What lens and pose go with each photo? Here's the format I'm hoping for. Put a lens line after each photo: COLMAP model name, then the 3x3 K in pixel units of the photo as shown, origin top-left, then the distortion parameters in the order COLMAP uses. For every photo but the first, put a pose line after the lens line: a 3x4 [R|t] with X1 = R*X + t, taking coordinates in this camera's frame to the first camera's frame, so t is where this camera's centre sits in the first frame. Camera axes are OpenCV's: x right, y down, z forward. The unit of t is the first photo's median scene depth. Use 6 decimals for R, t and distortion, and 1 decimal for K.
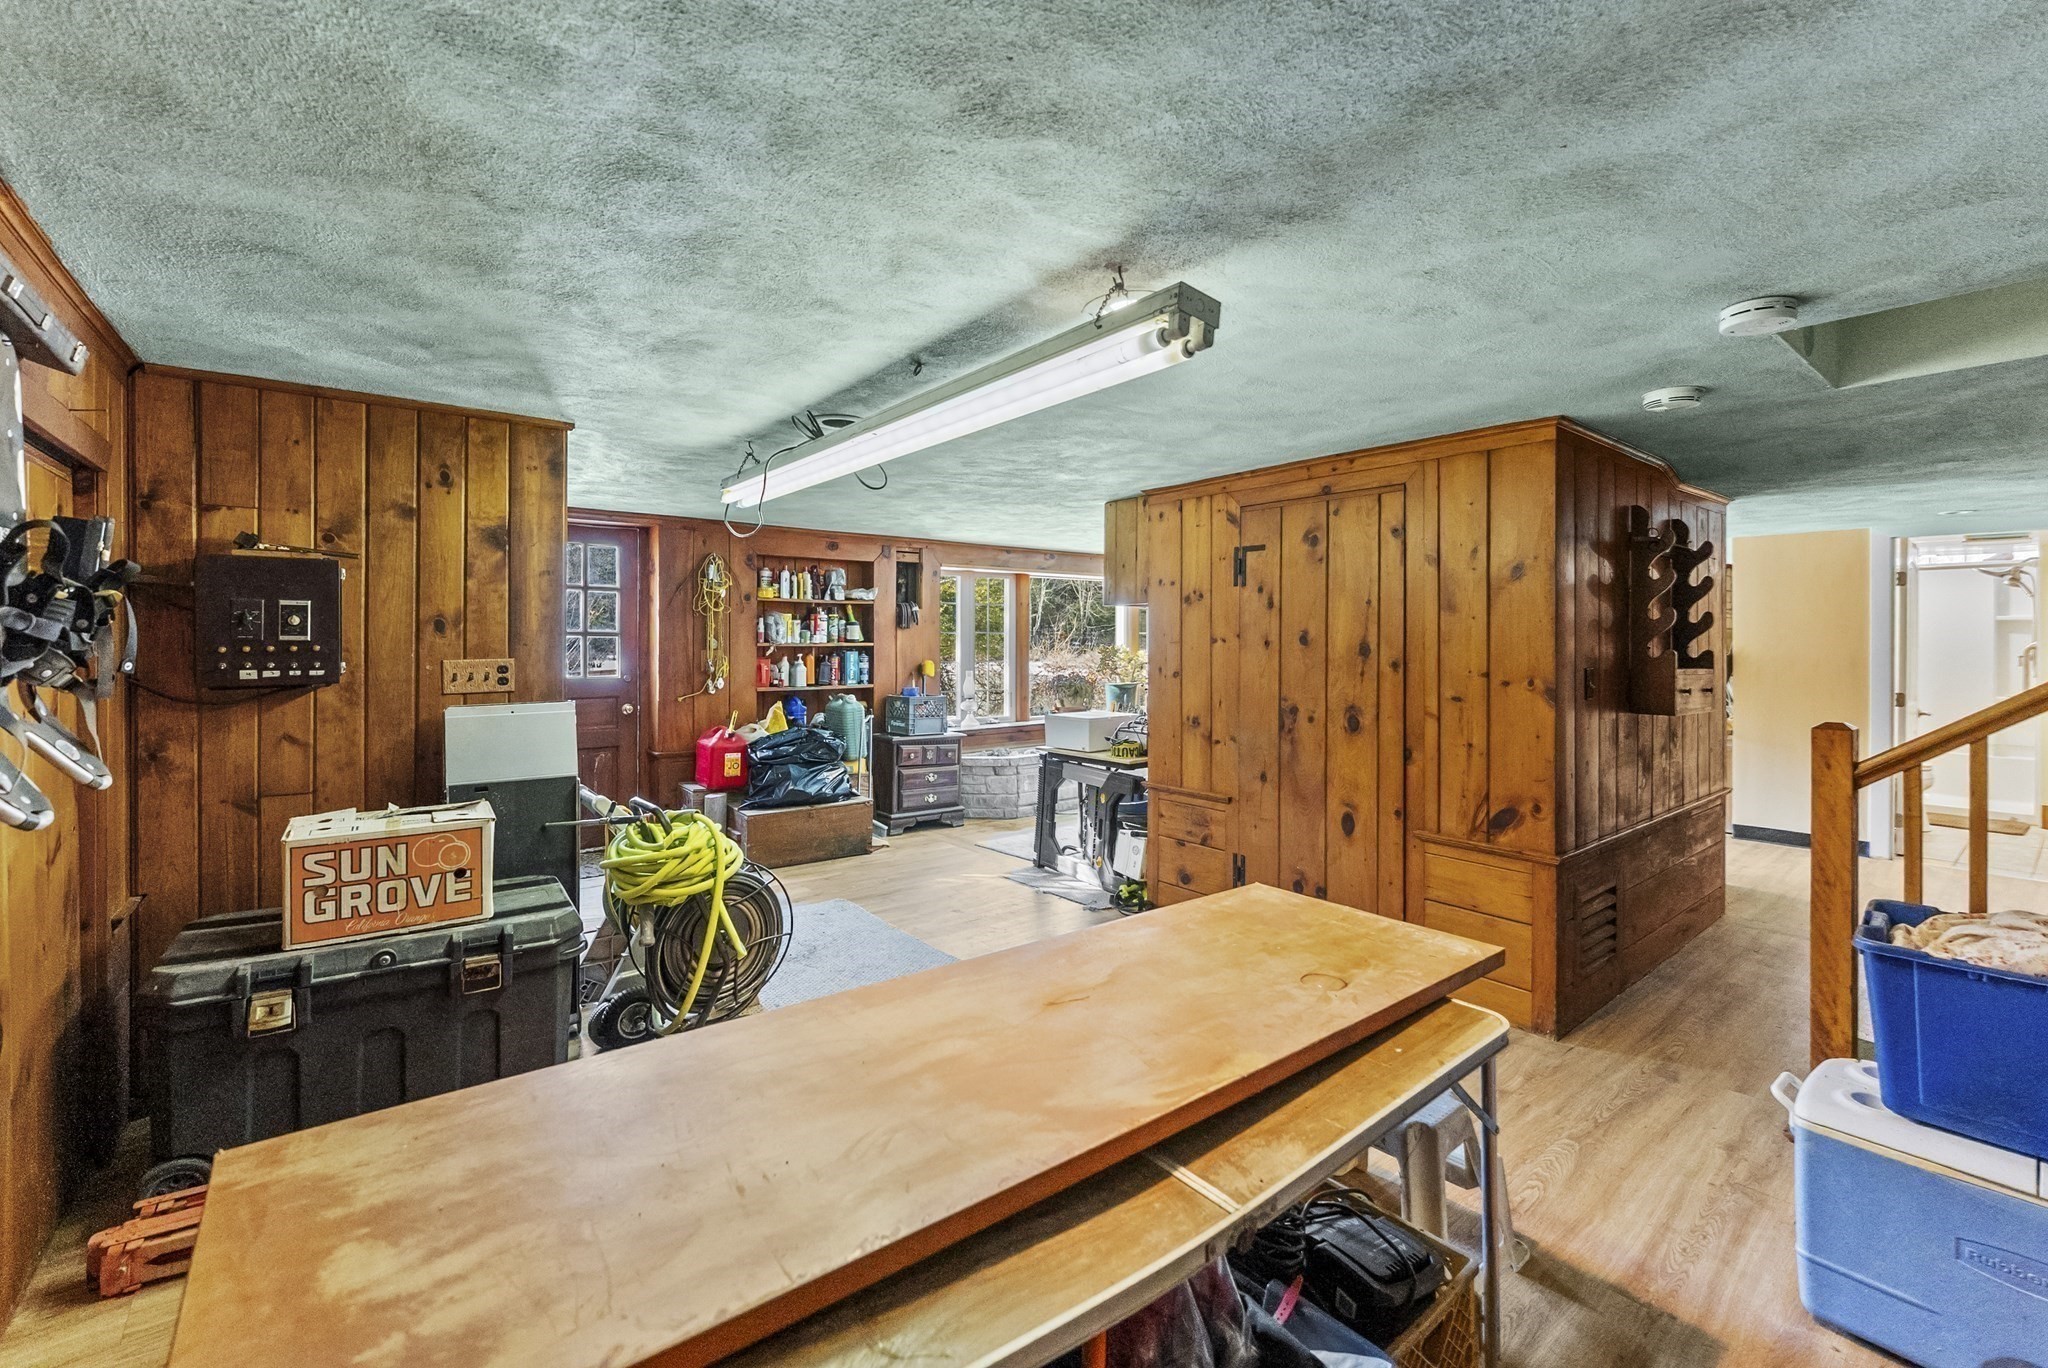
lens RADIAL K [[874.2, 0, 1023.9], [0, 874.2, 641.5], [0, 0, 1]] dist [-0.002001, -0.000203]
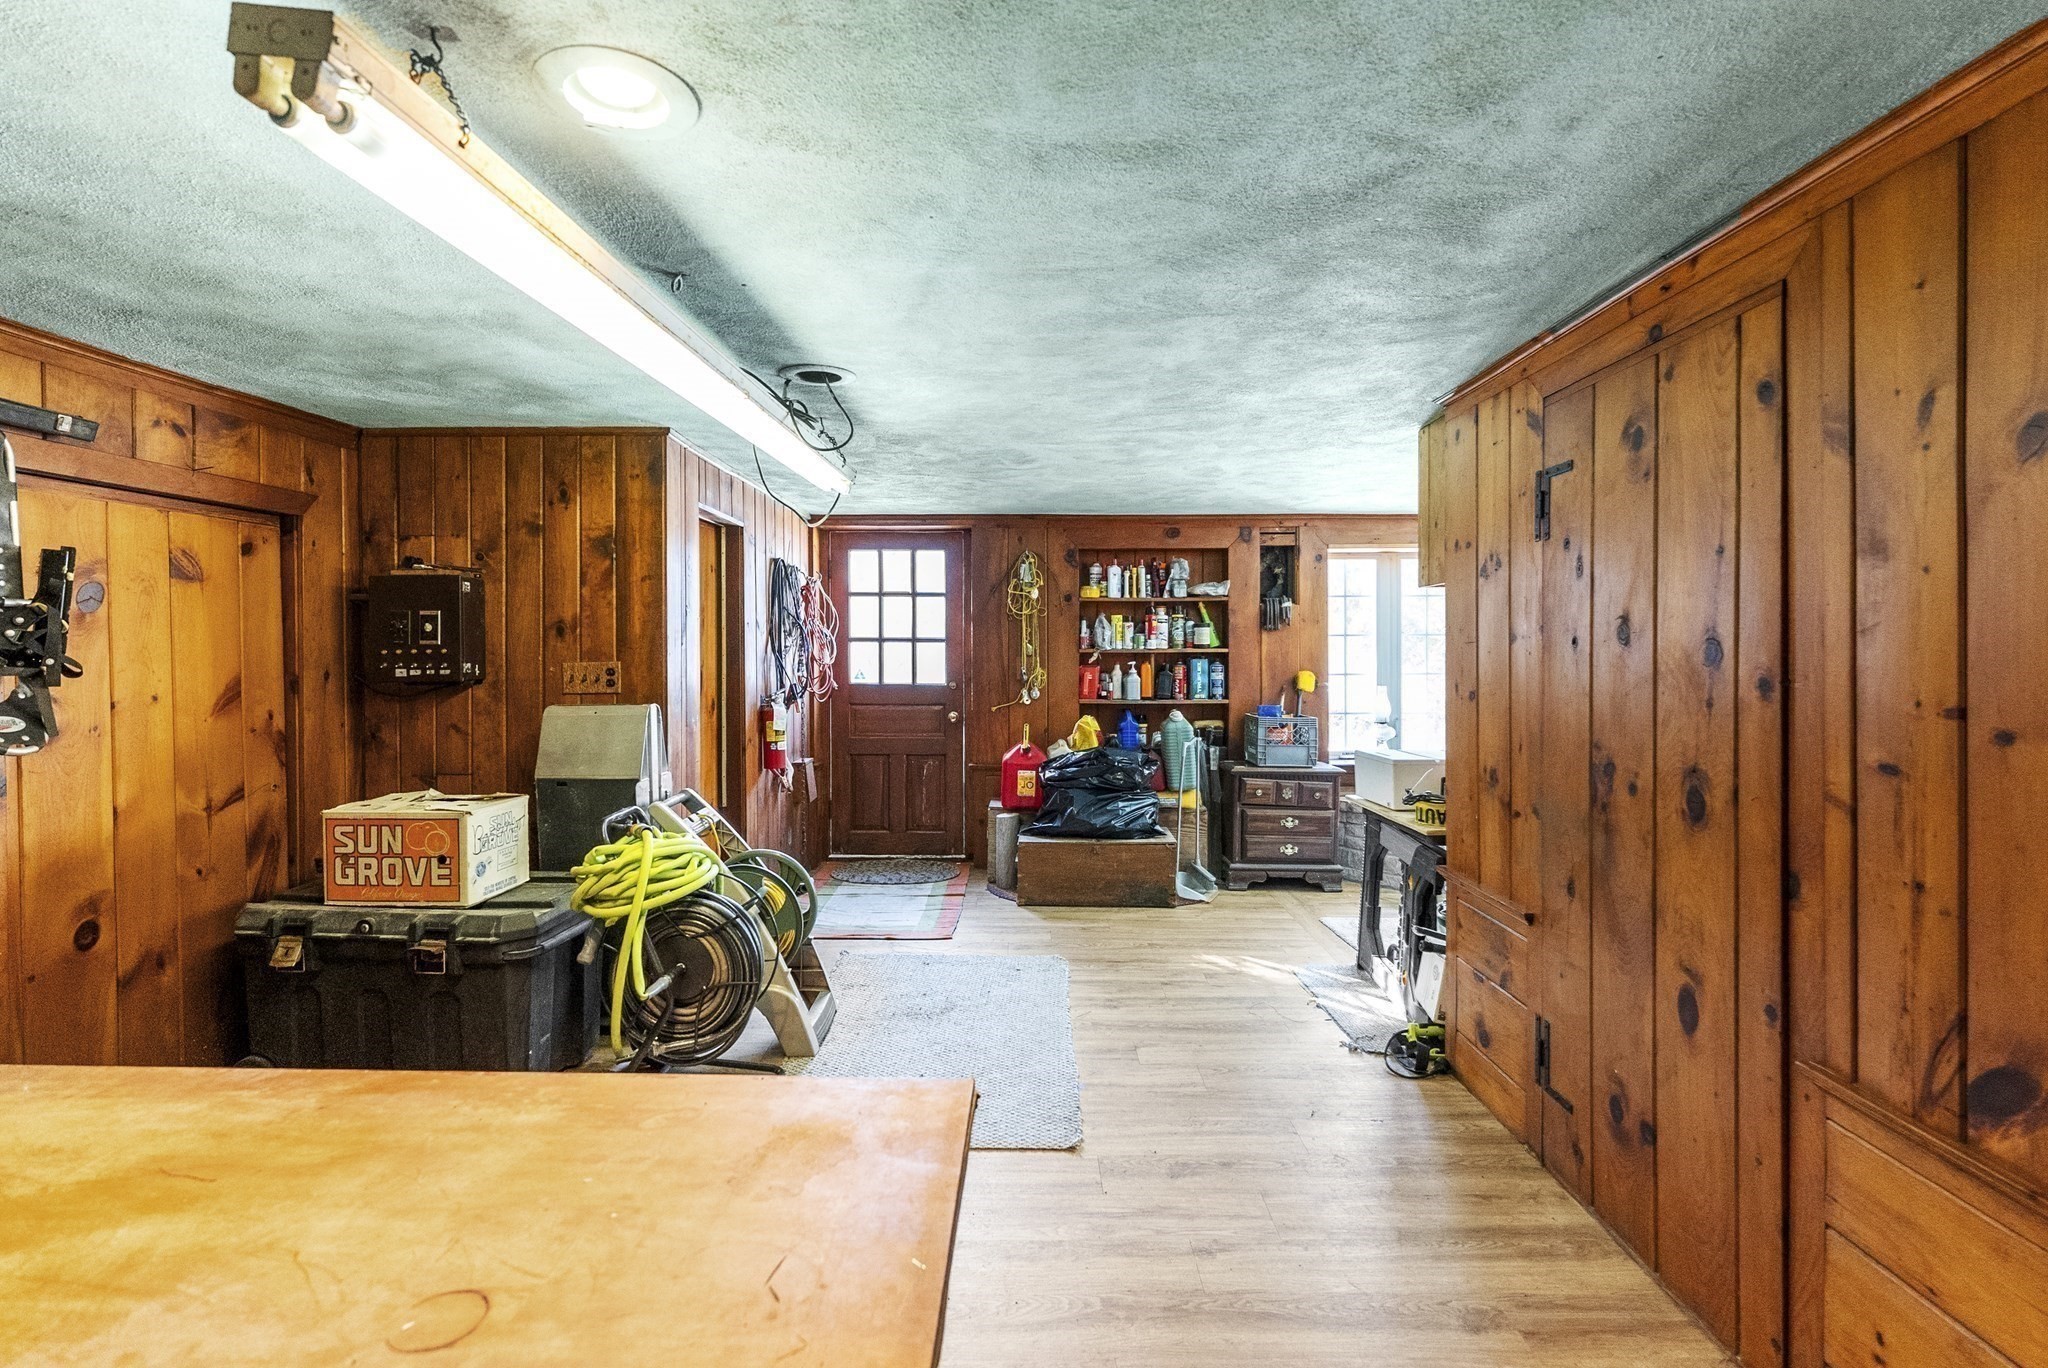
lens RADIAL K [[945.1, 0, 1023.1], [0, 945.1, 655.8], [0, 0, 1]] dist [-0.003234, -0.000501]
pose [[0.774790, -0.000075, -0.632219, 0.408508], [0.003062, 0.999989, 0.003634, 0.008264], [0.632212, -0.004751, 0.774781, 0.353846]]
